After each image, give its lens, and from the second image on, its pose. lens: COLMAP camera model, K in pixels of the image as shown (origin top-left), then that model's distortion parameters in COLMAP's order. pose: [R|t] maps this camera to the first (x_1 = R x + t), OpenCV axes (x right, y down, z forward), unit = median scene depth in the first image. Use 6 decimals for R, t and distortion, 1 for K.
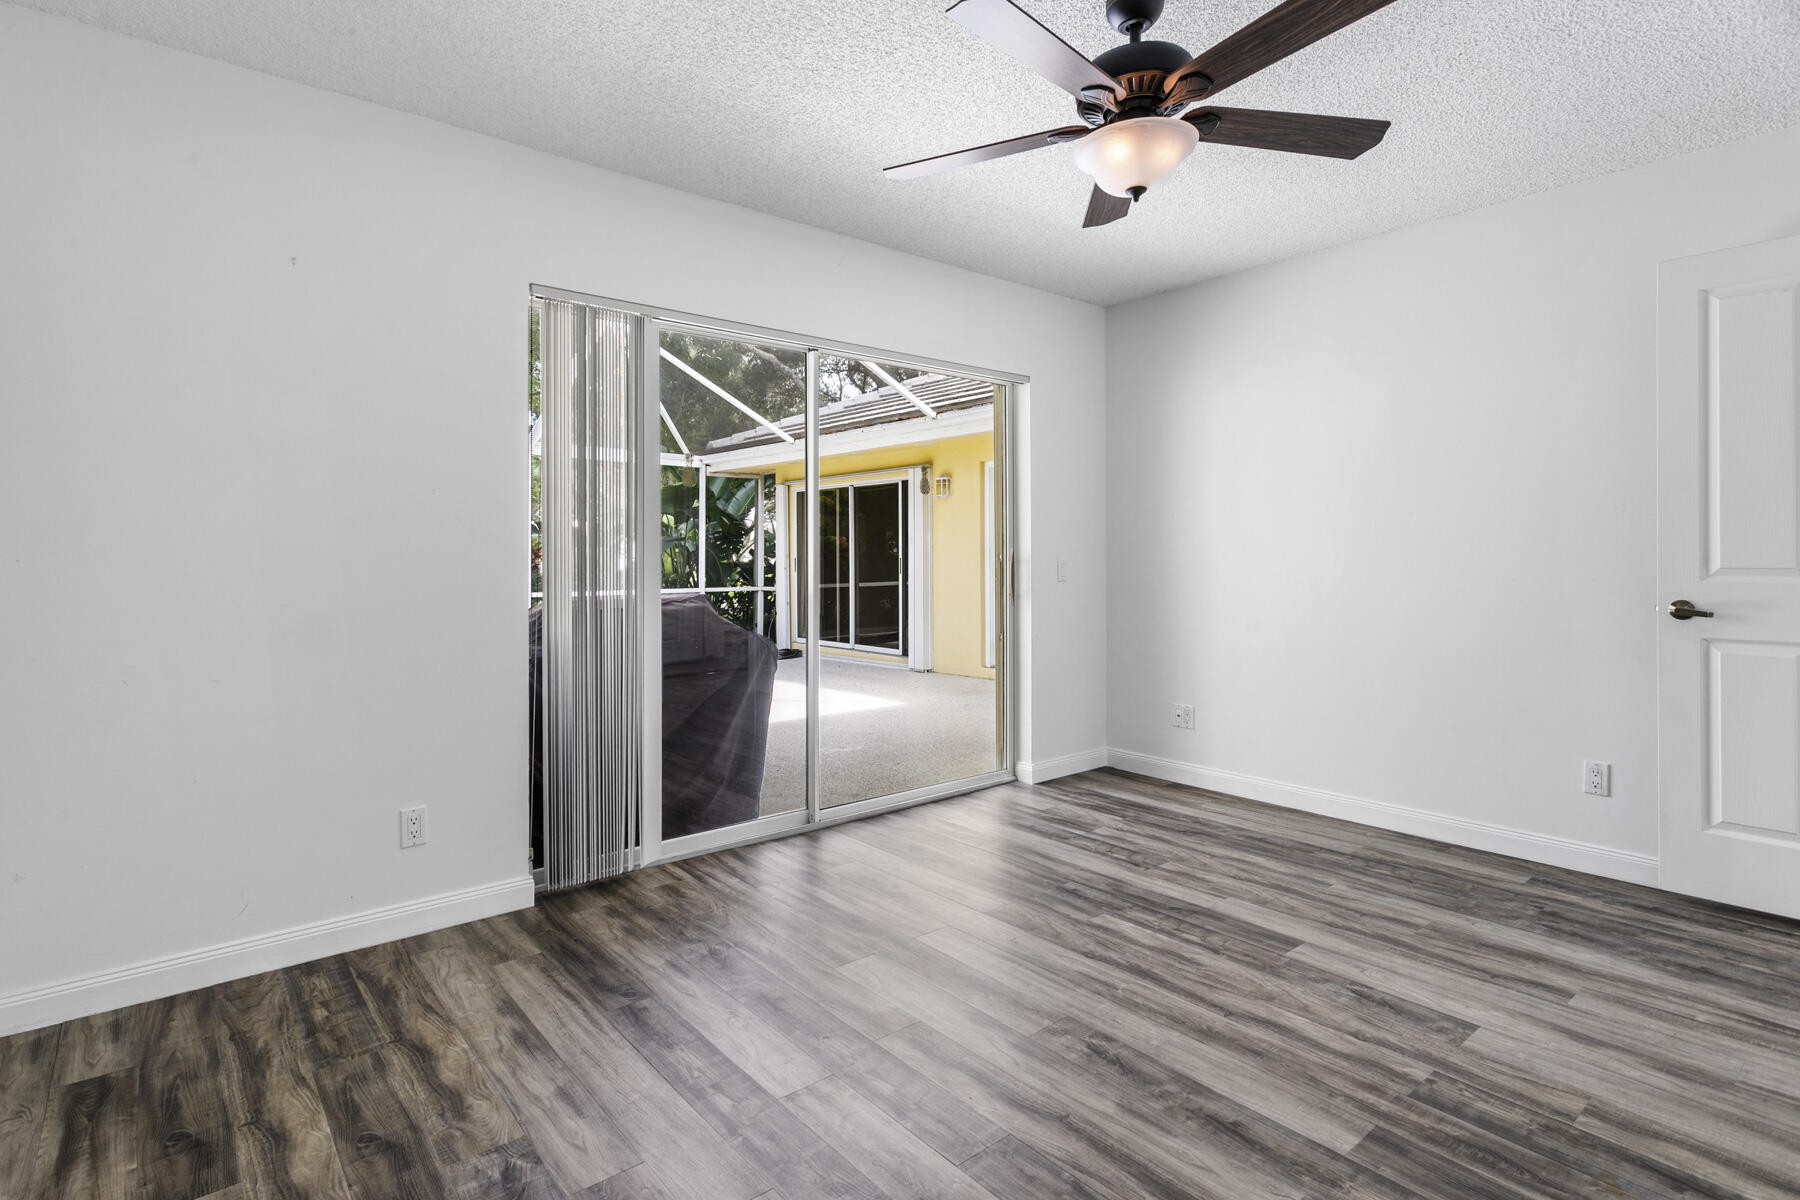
lens RADIAL K [[876.4, 0, 895.5], [0, 876.4, 588.9], [0, 0, 1]] dist [-0.000990, 0.000293]
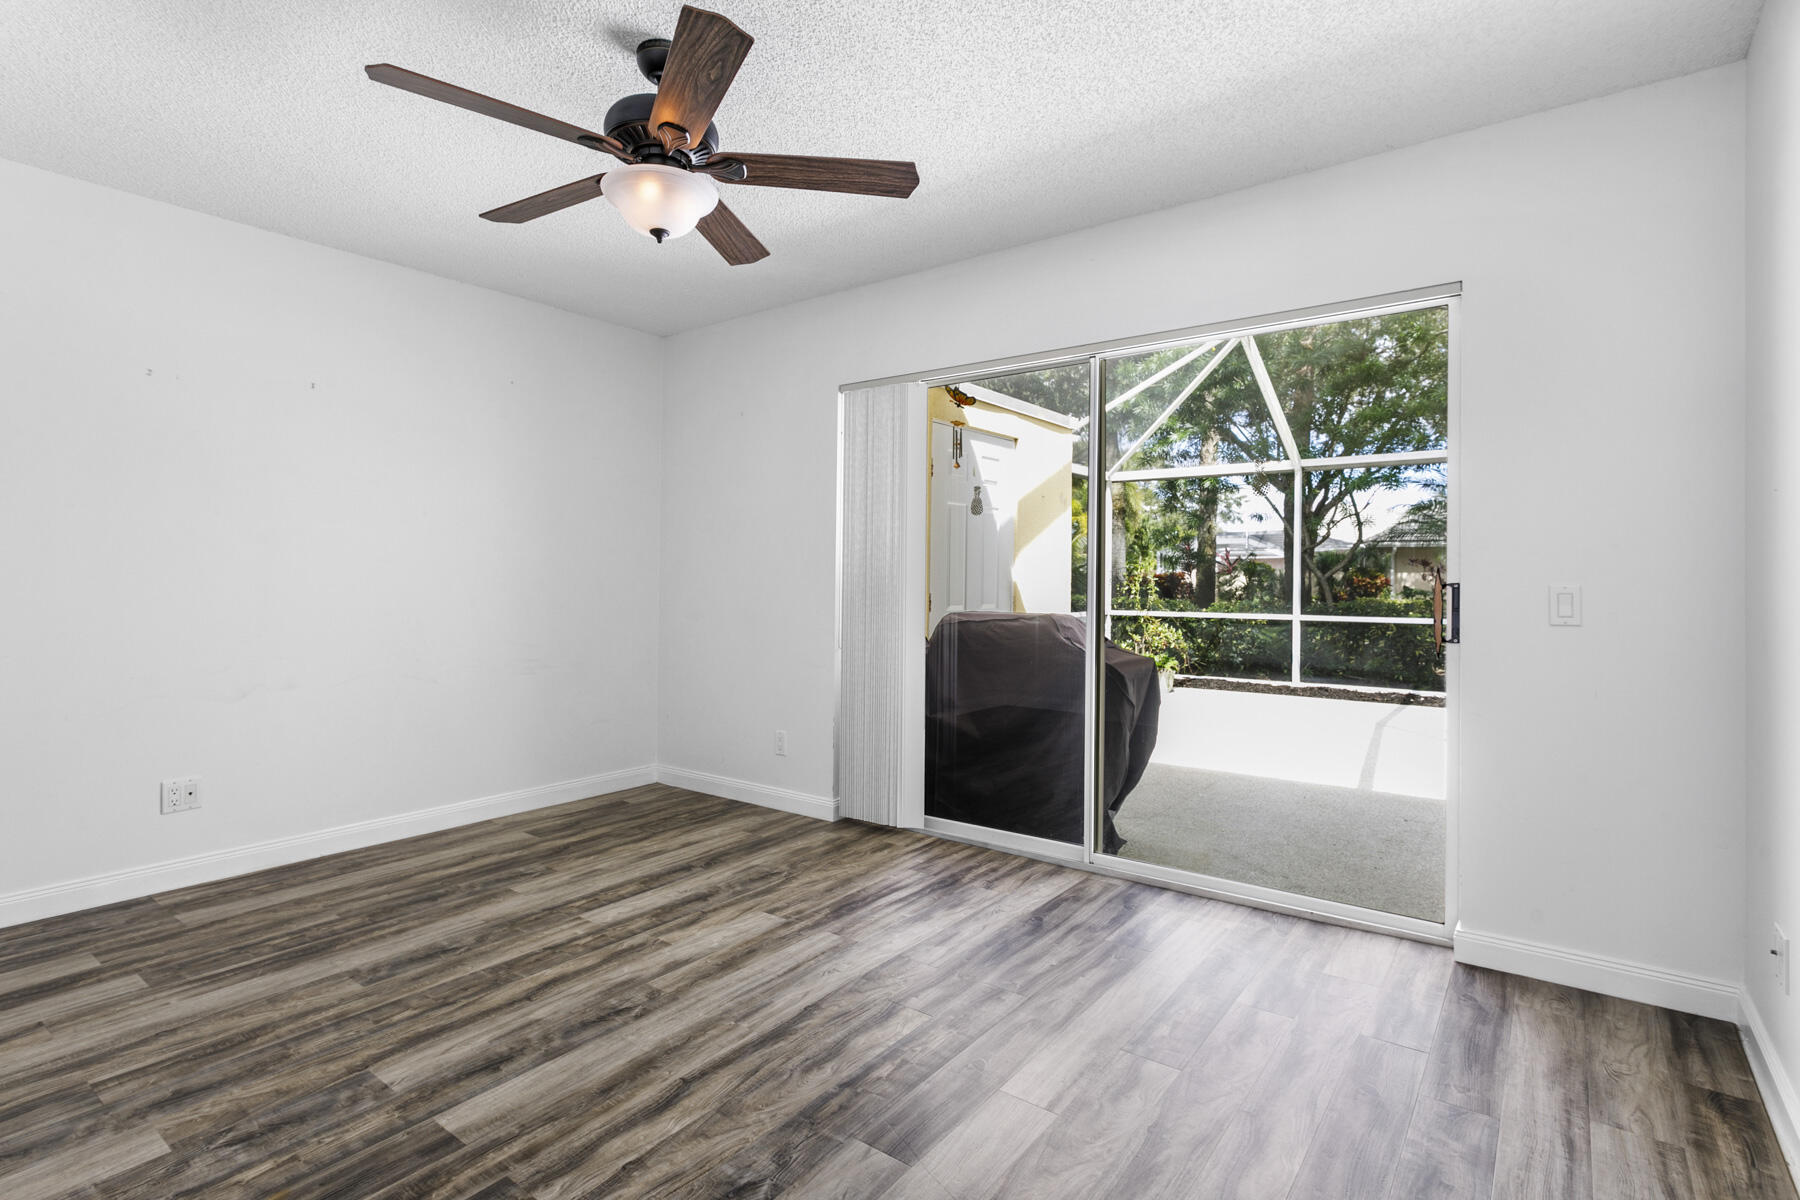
lens RADIAL K [[876.4, 0, 895.5], [0, 876.4, 588.9], [0, 0, 1]] dist [-0.000990, 0.000293]
pose [[0.246272, 0.018666, -0.969021, 1.371441], [-0.041179, 0.999113, 0.008781, -0.048249], [0.968326, 0.037741, 0.246822, 1.009613]]
